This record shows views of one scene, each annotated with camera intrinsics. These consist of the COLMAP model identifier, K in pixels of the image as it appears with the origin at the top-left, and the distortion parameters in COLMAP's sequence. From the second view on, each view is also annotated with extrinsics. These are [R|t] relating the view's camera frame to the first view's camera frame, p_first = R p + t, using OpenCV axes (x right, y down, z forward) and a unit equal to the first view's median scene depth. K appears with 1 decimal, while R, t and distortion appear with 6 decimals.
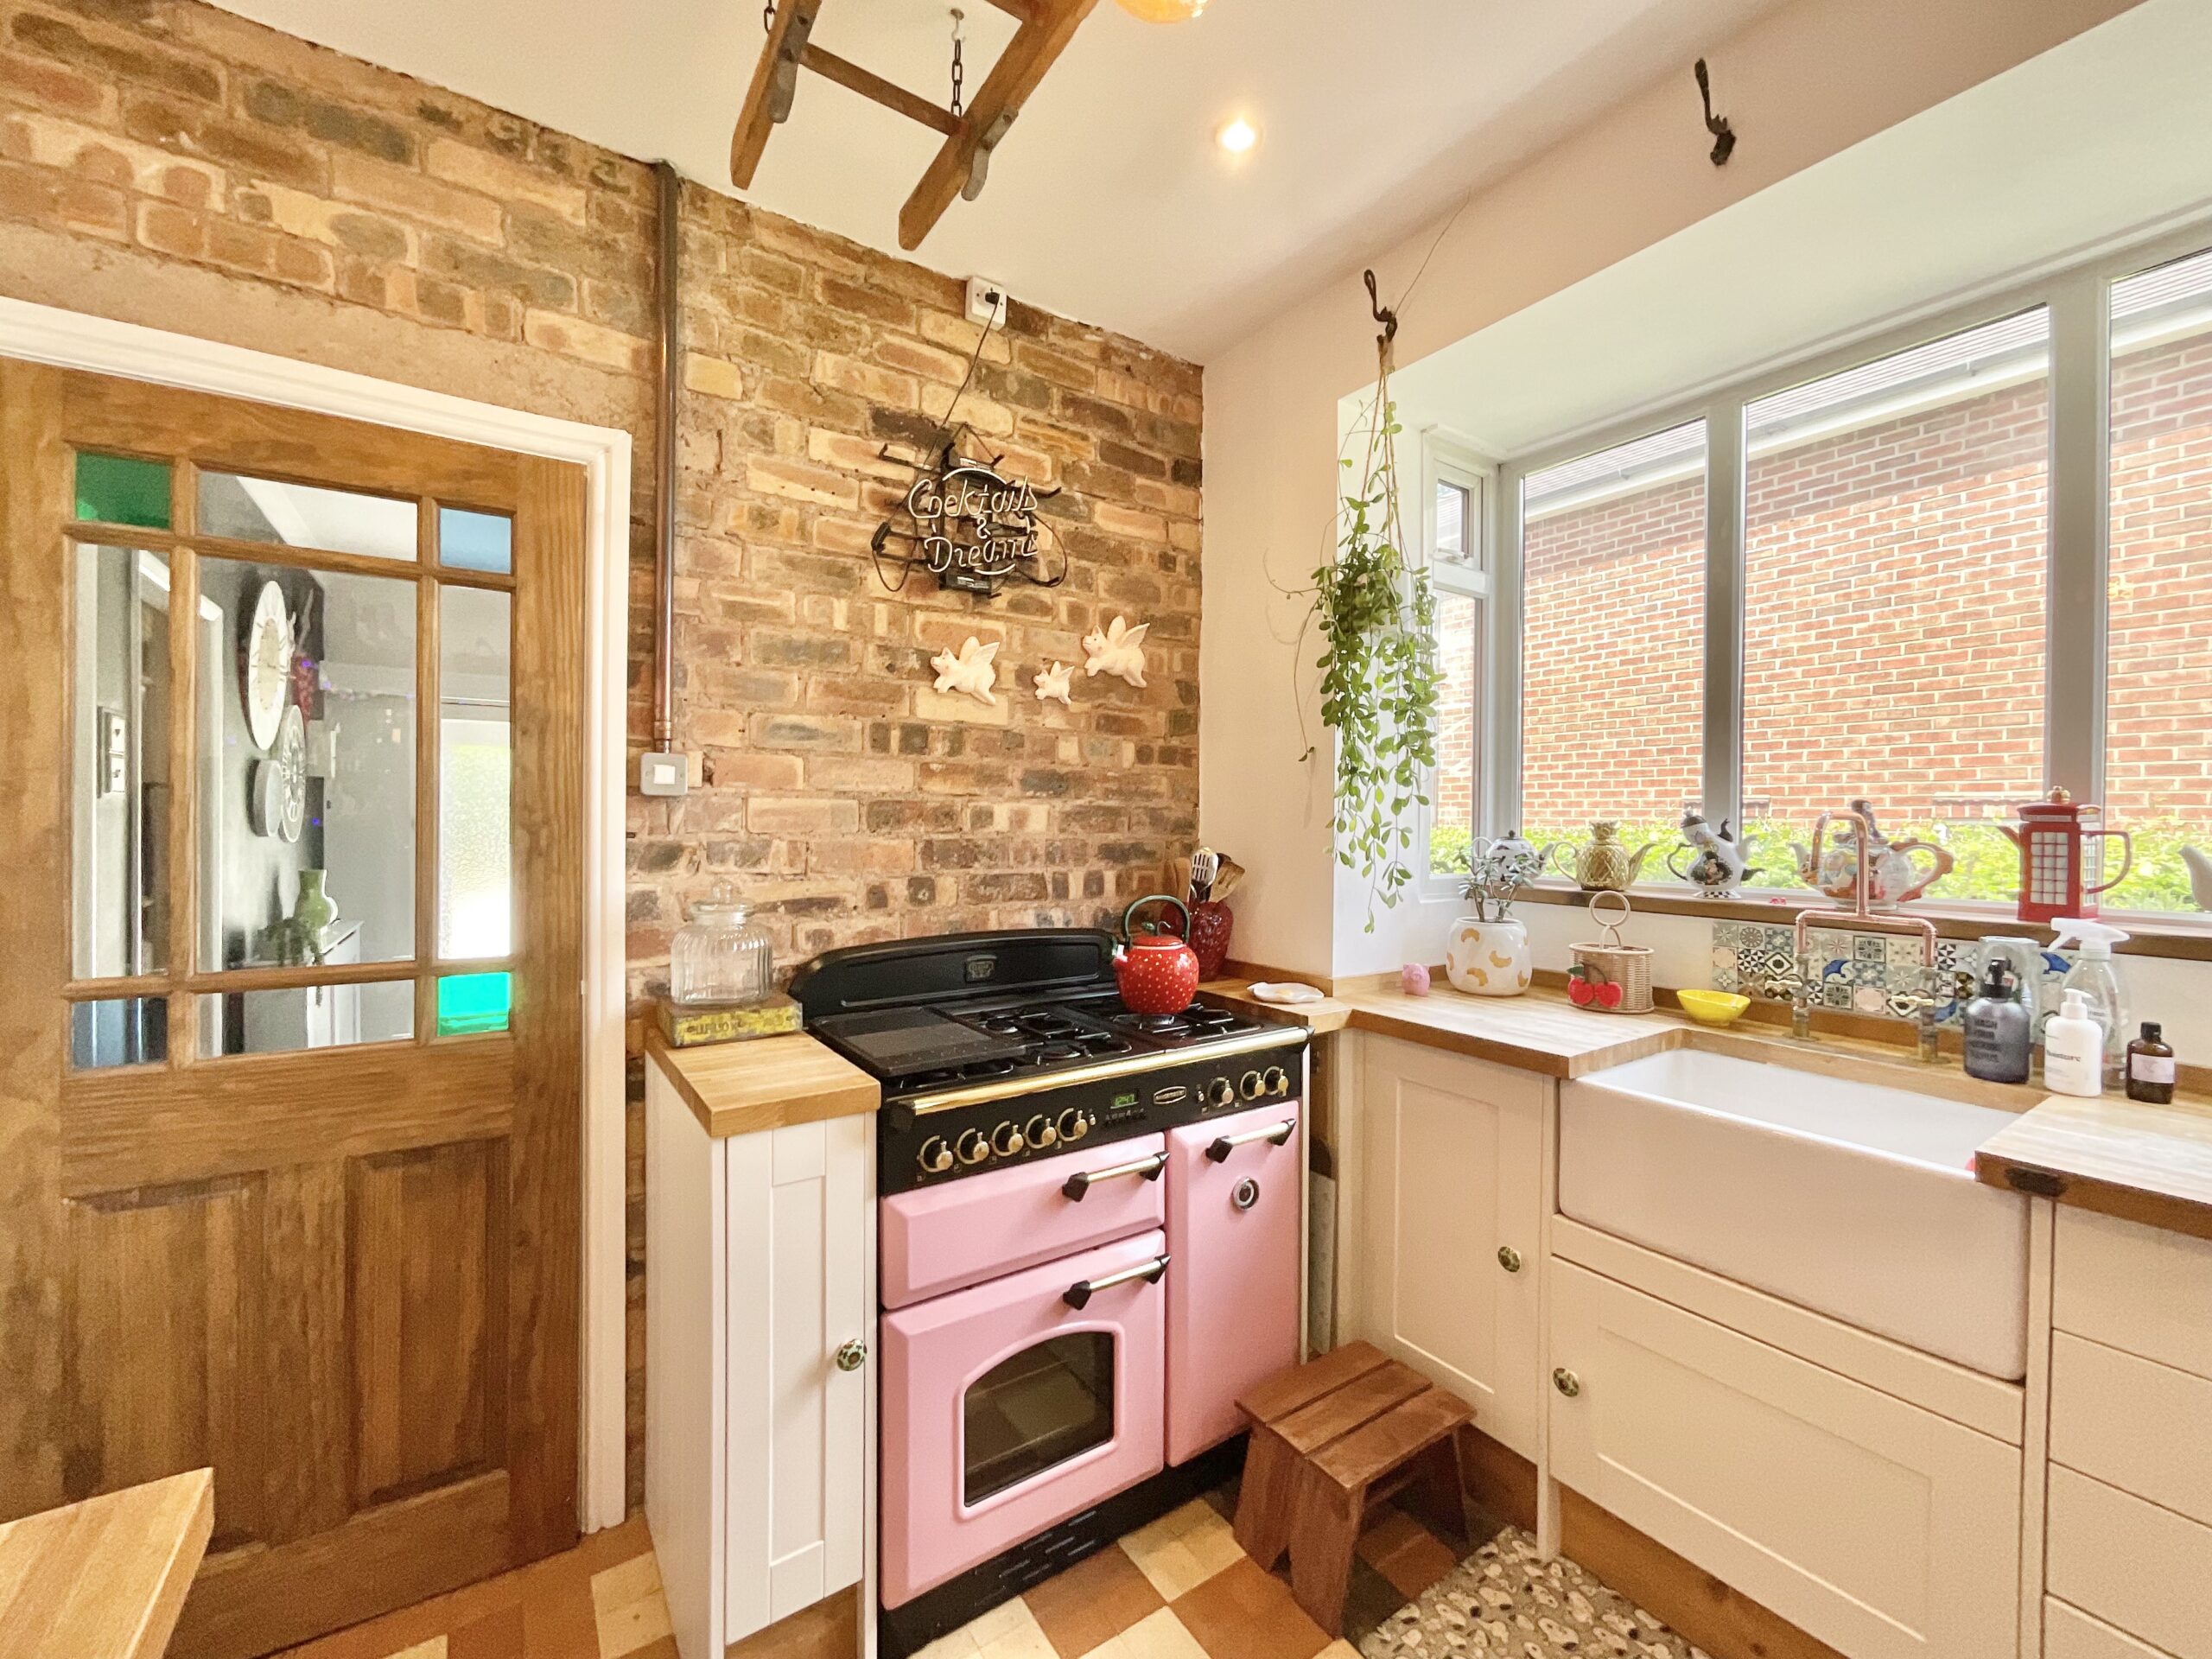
lens RADIAL K [[897.3, 0, 1106.0], [0, 897.3, 829.5], [0, 0, 1]] dist [-0.003721, 0.000084]
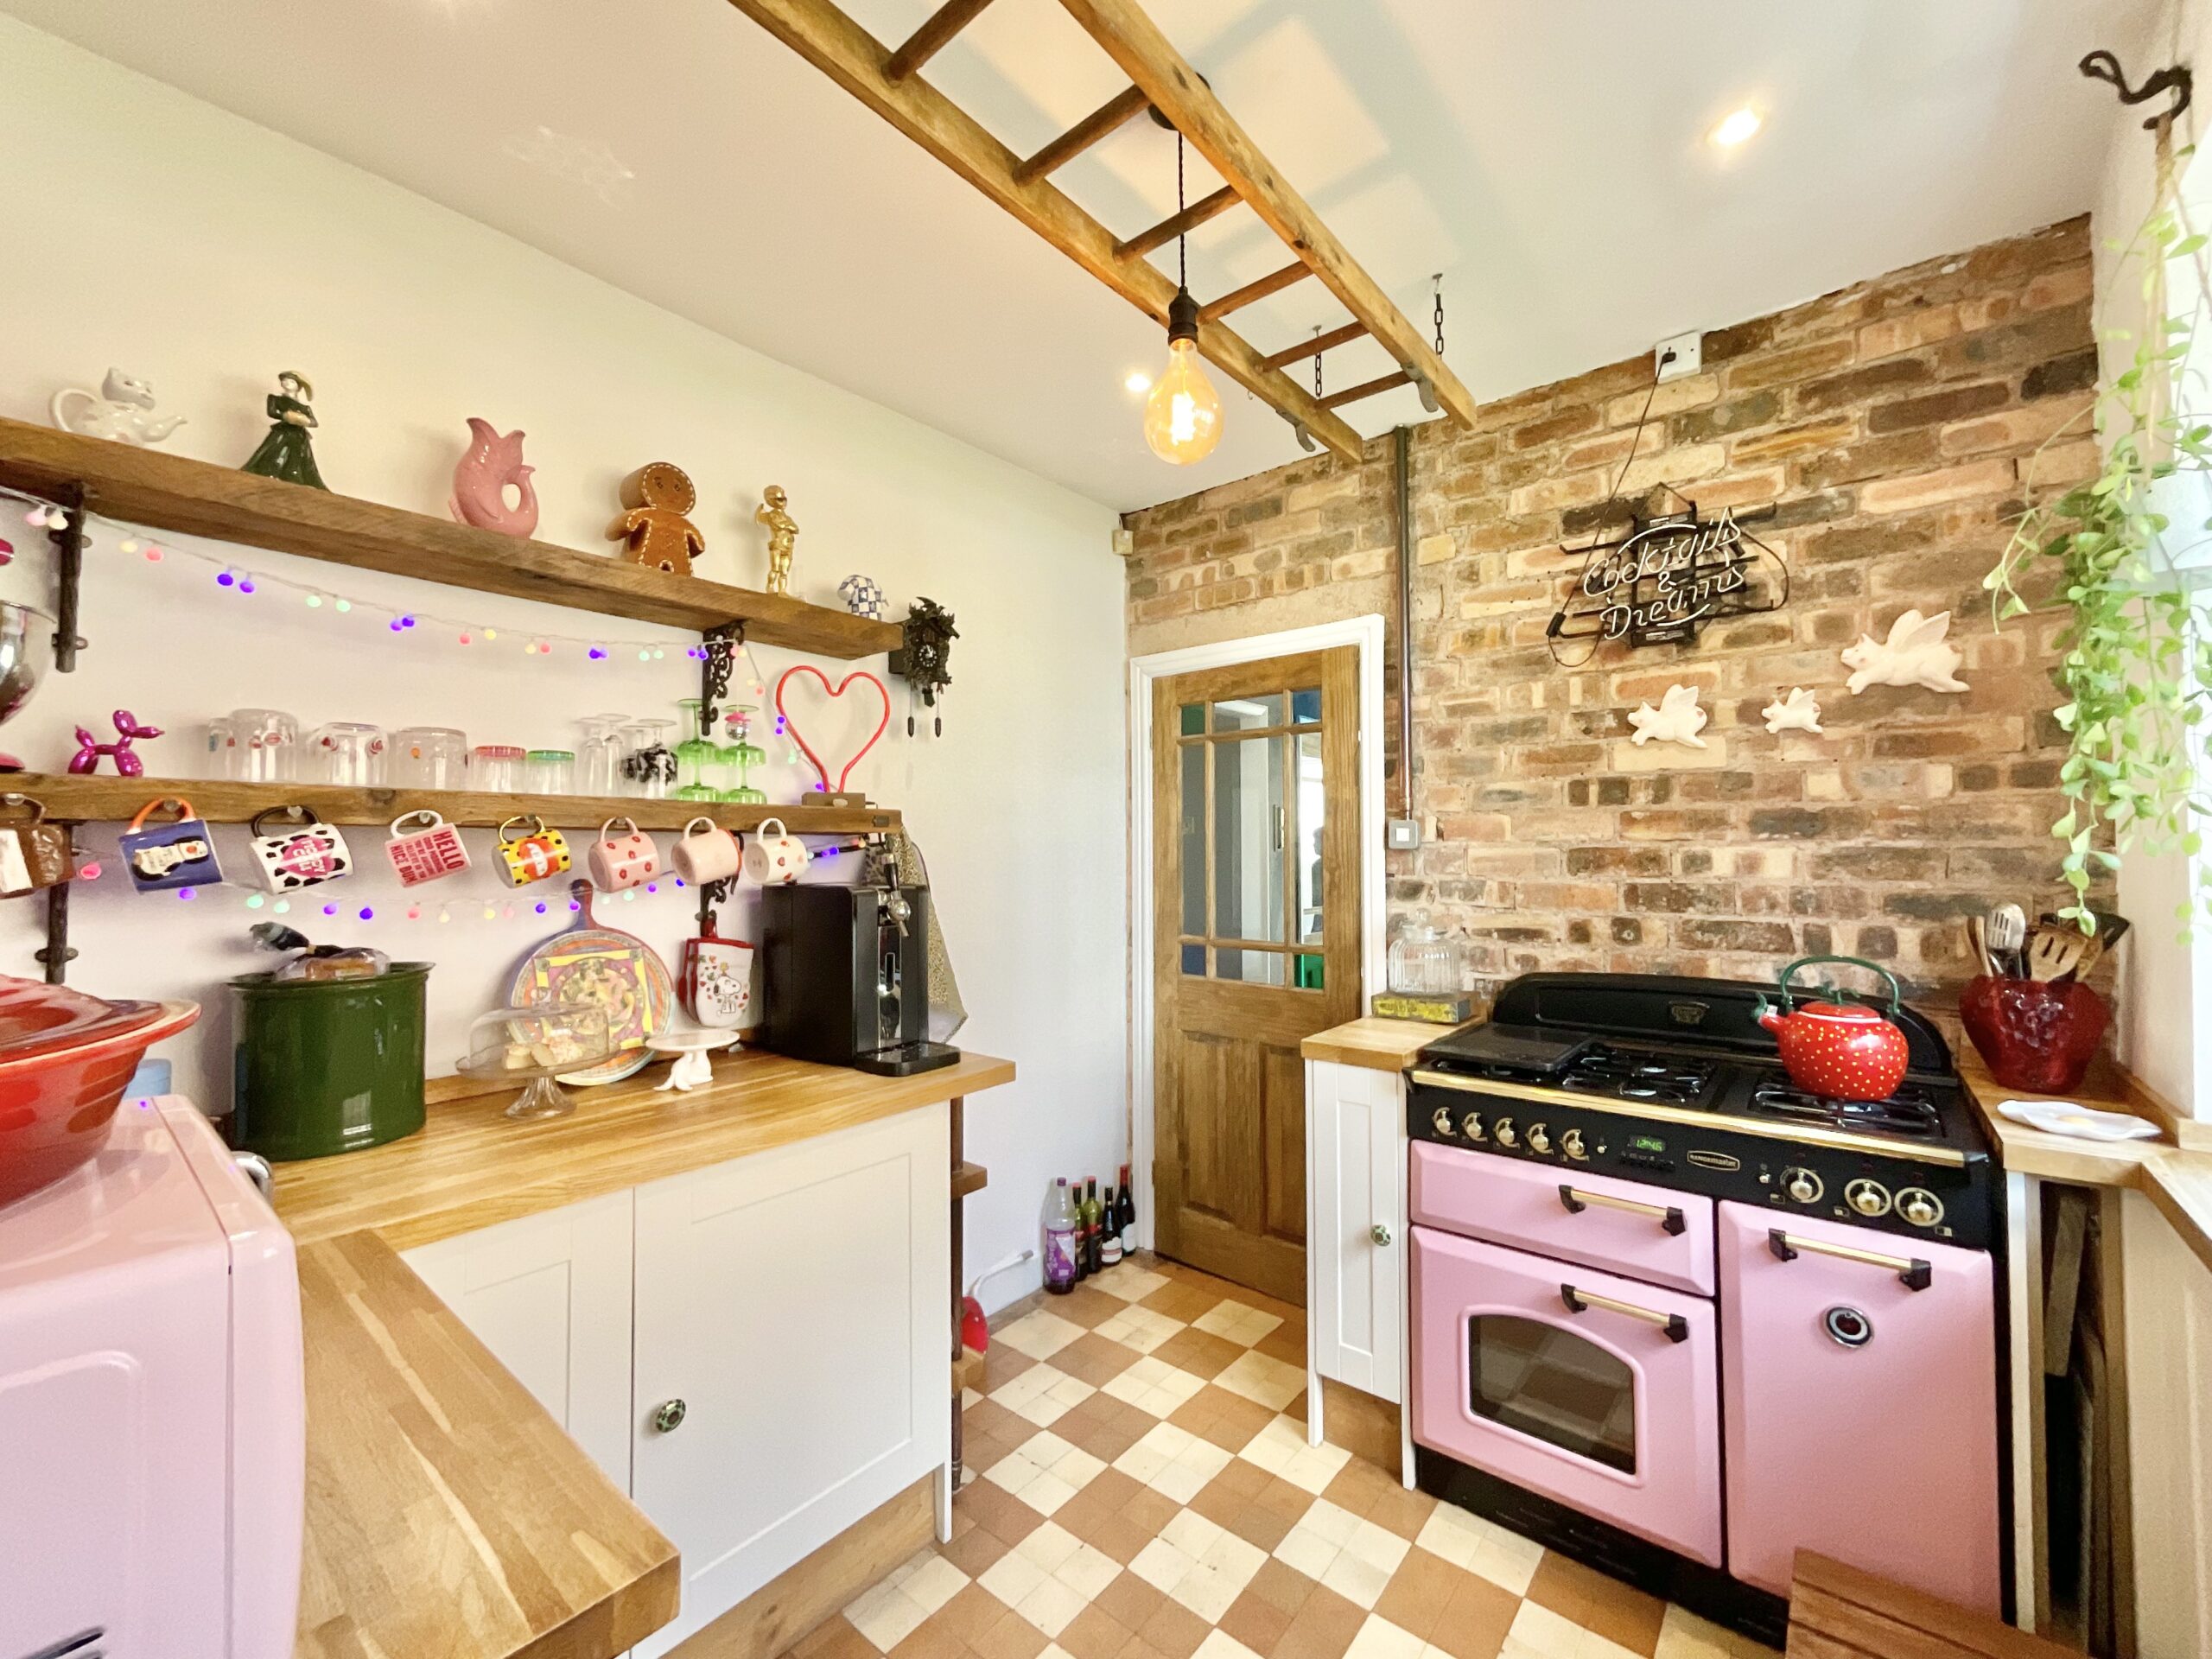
lens RADIAL K [[897.3, 0, 1106.0], [0, 897.3, 829.5], [0, 0, 1]] dist [-0.003721, 0.000084]
pose [[0.284154, -0.033308, -0.958200, 0.659355], [-0.003072, 0.999360, -0.035650, -0.013093], [0.958774, 0.013073, 0.283870, 0.096586]]
